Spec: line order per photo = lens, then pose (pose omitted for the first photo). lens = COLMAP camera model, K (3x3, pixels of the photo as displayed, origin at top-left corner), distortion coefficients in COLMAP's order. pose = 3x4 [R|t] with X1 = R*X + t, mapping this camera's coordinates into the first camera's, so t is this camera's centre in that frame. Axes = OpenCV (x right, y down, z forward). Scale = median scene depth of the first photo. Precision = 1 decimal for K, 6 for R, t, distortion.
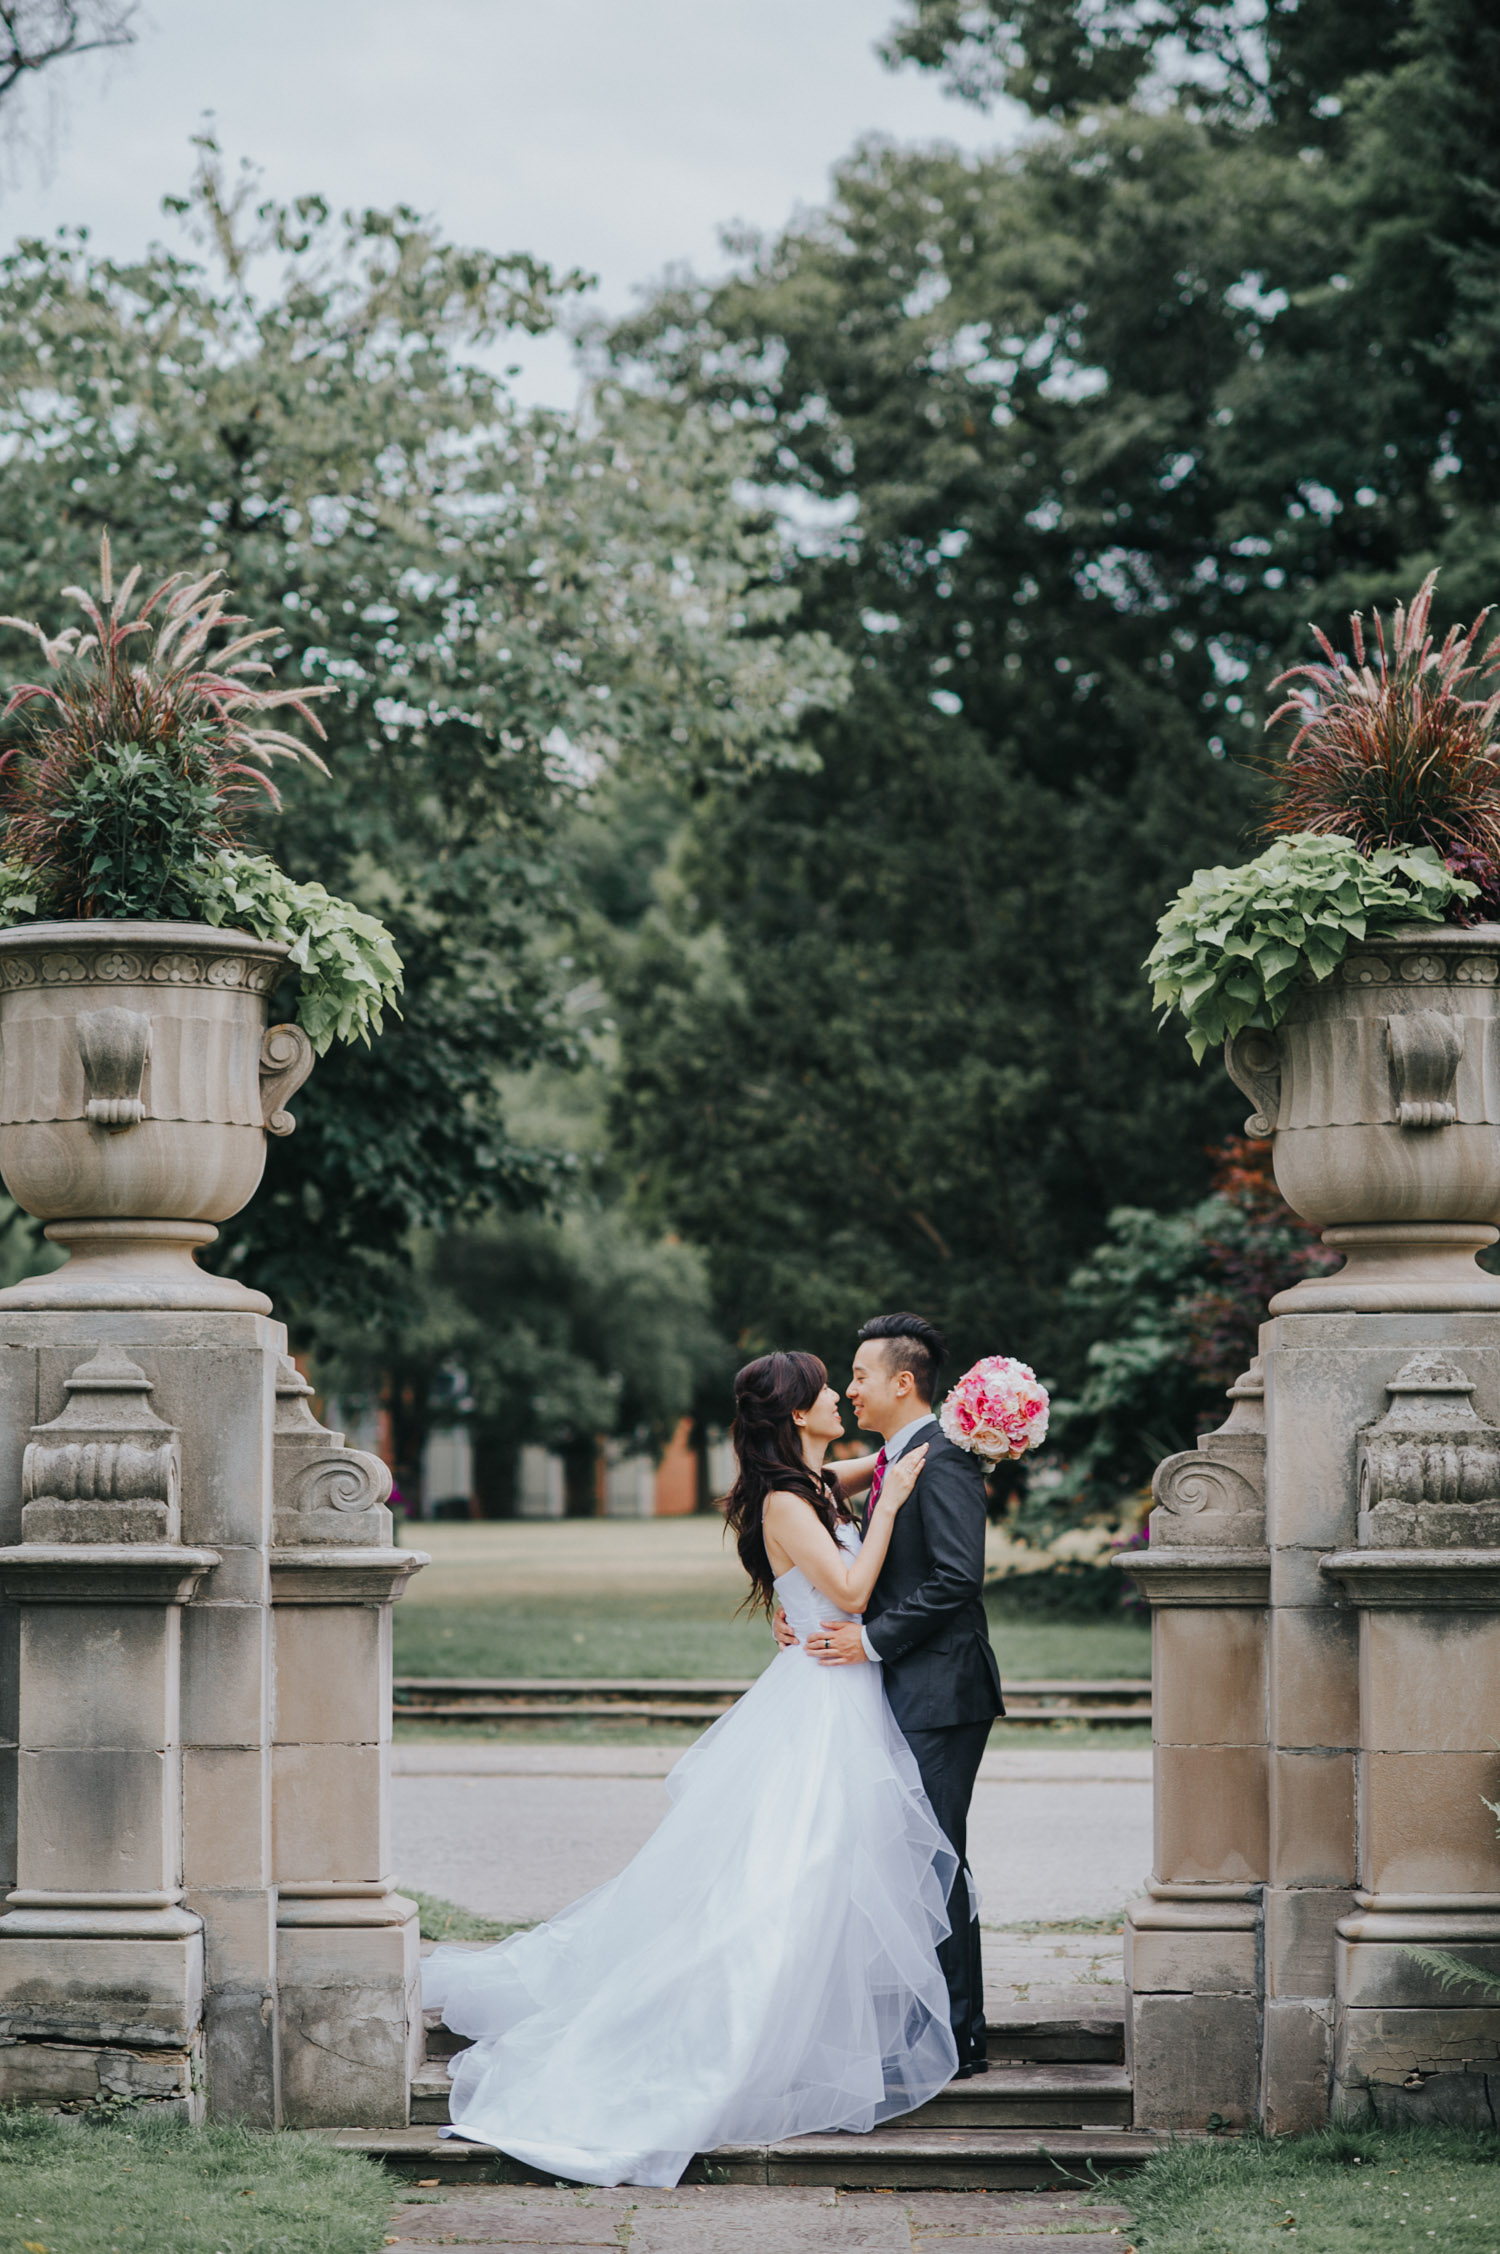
lens RADIAL K [[5135.8, 0, 750.0], [0, 5135.8, 1127.0], [0, 0, 1]] dist [-0.027846, -0.920371]
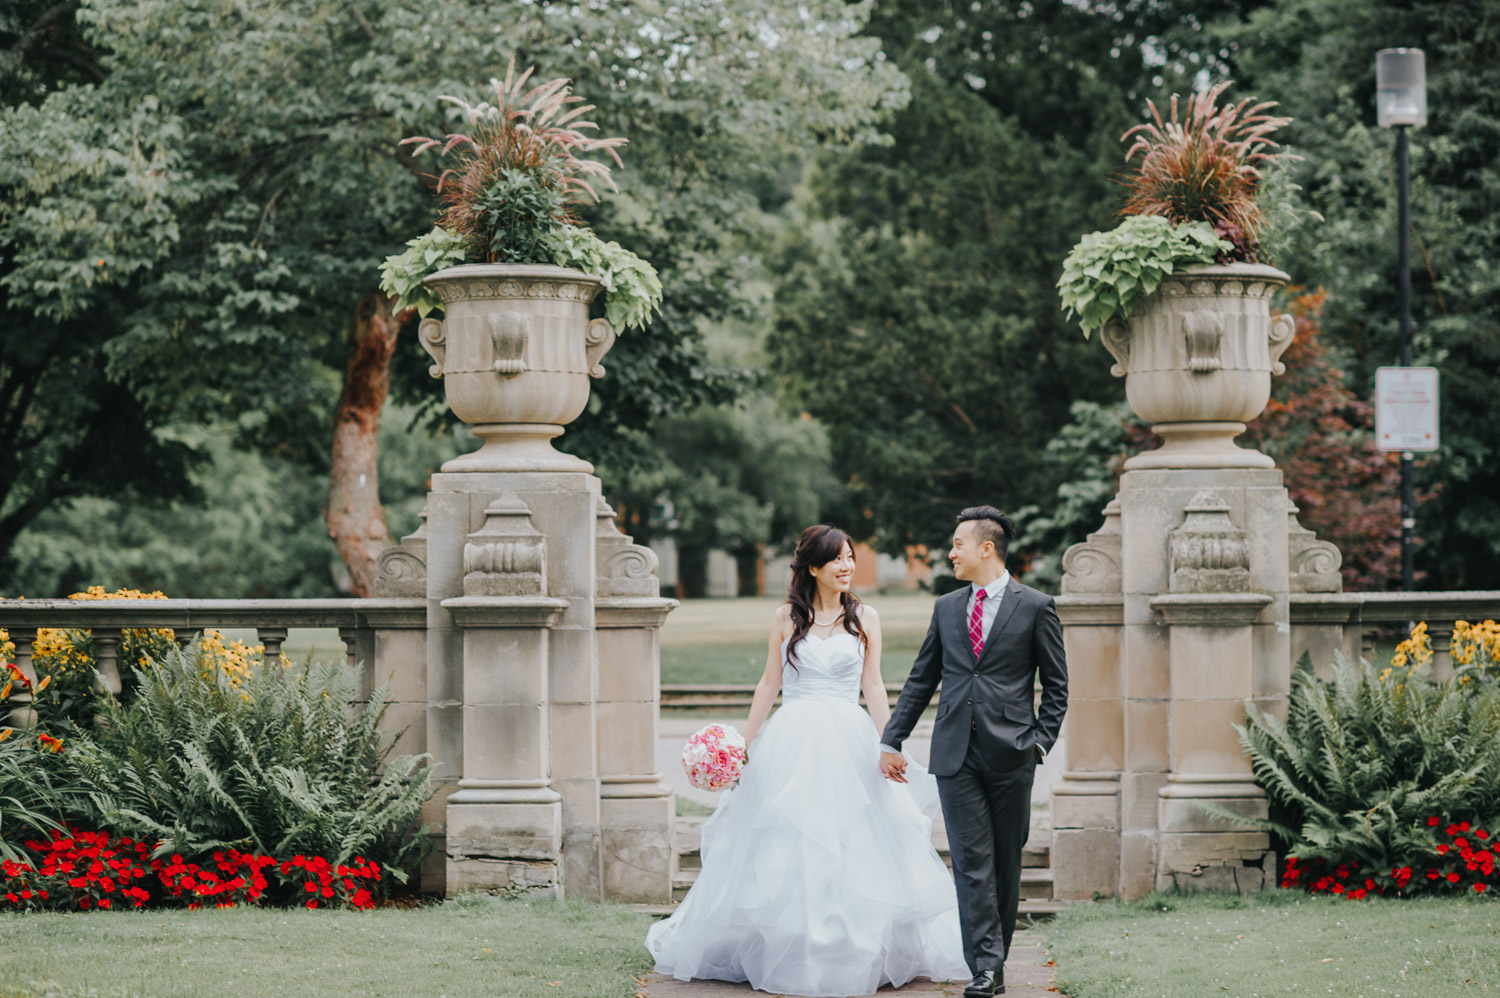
lens RADIAL K [[3417.8, 0, 750.0], [0, 3417.8, 499.0], [0, 0, 1]] dist [-0.027846, -0.920371]
pose [[0.999480, -0.006550, -0.031578, 0.003202], [0.008016, 0.998885, 0.046521, -0.012127], [0.031238, -0.046750, 0.998418, -0.247575]]
